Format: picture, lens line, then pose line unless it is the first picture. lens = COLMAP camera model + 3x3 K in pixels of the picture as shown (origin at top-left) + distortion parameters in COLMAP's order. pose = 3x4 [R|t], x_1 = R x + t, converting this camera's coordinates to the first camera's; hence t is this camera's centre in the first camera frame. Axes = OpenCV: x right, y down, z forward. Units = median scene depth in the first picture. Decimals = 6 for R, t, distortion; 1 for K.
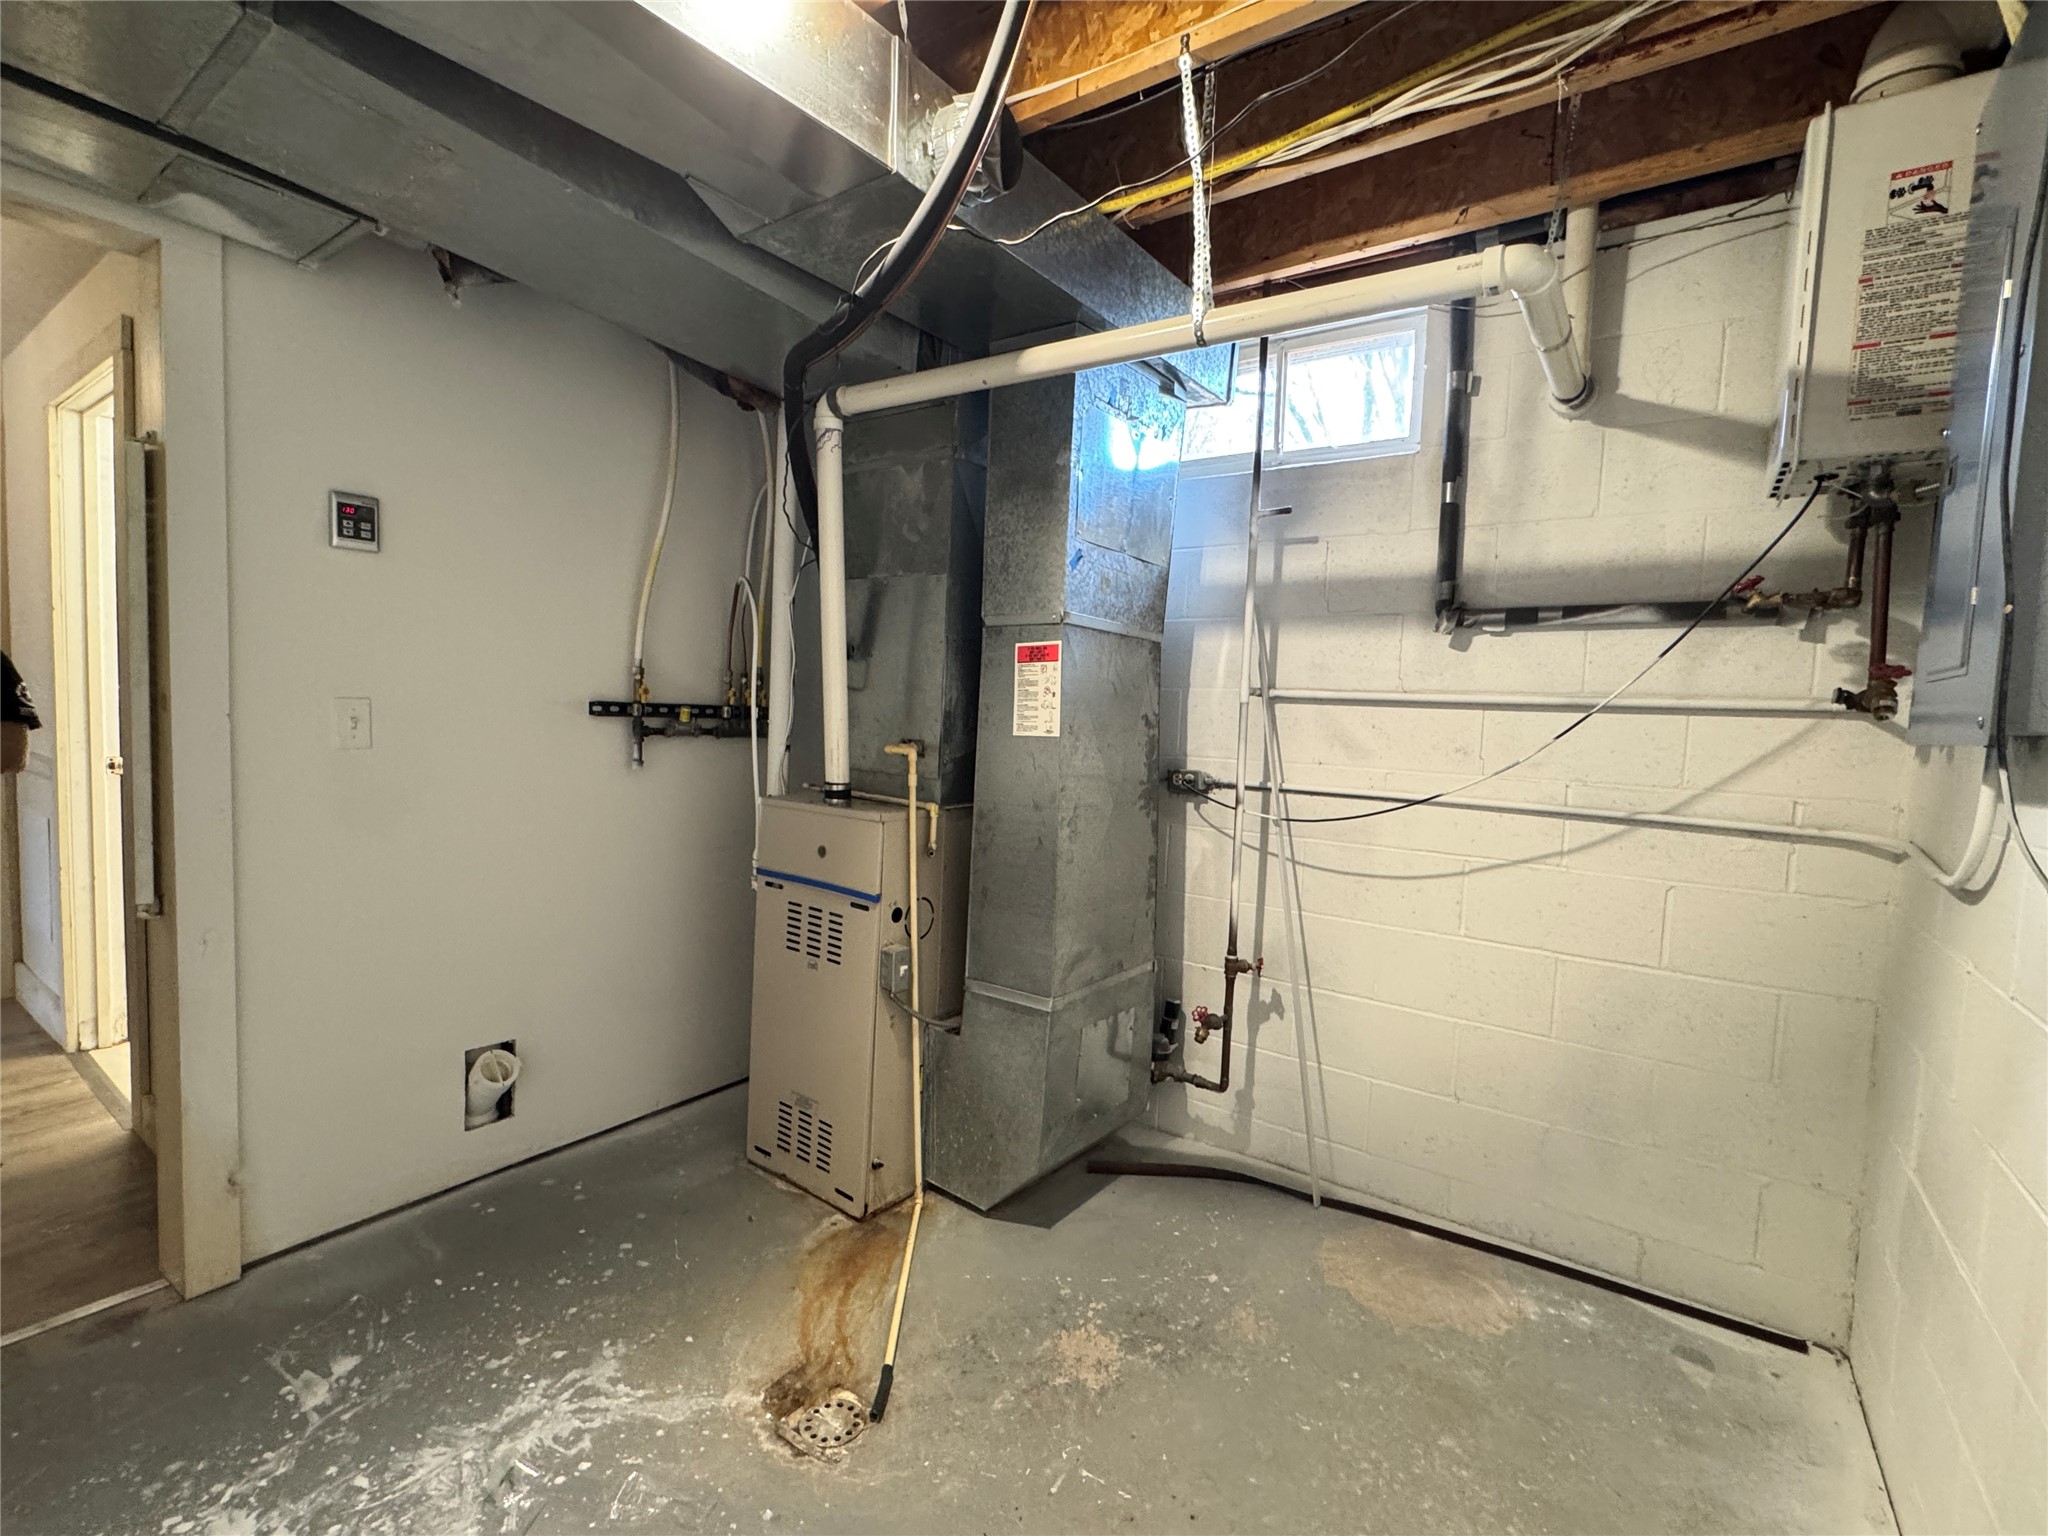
lens RADIAL K [[915.0, 0, 1024.7], [0, 915.0, 769.6], [0, 0, 1]] dist [-0.003444, 0.000500]
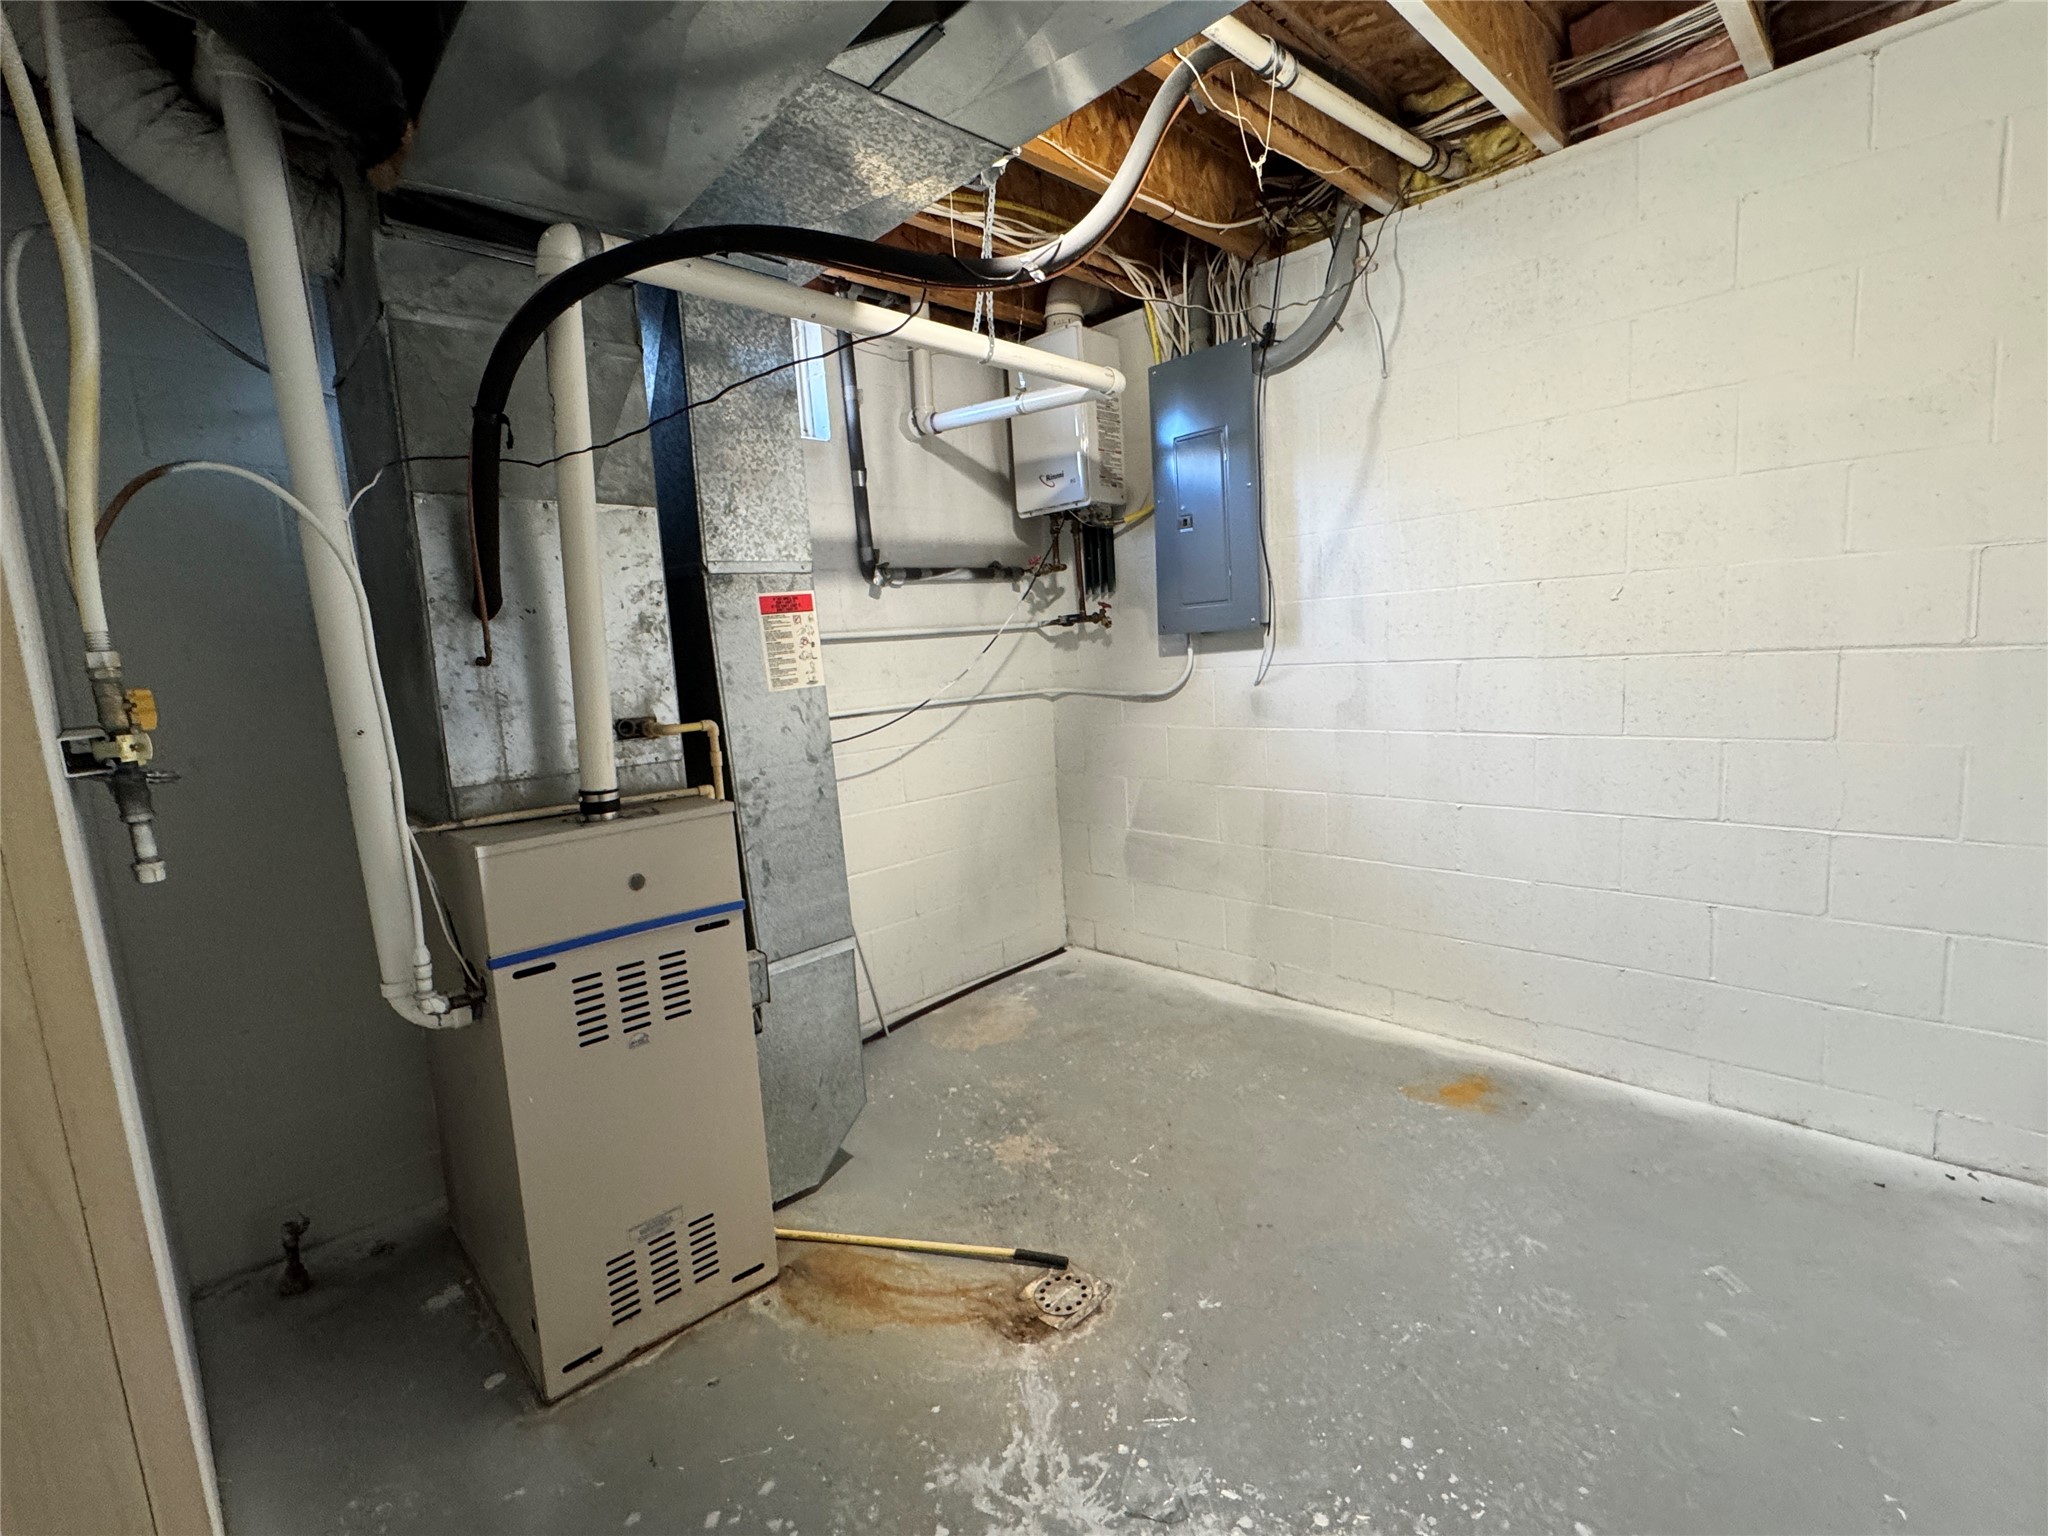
lens RADIAL K [[915.0, 0, 1020.4], [0, 915.0, 766.6], [0, 0, 1]] dist [-0.003444, 0.000500]
pose [[0.180562, -0.185222, 0.965966, -0.910048], [0.138162, 0.977147, 0.161540, -0.080816], [-0.973811, 0.104291, 0.202027, 0.582805]]
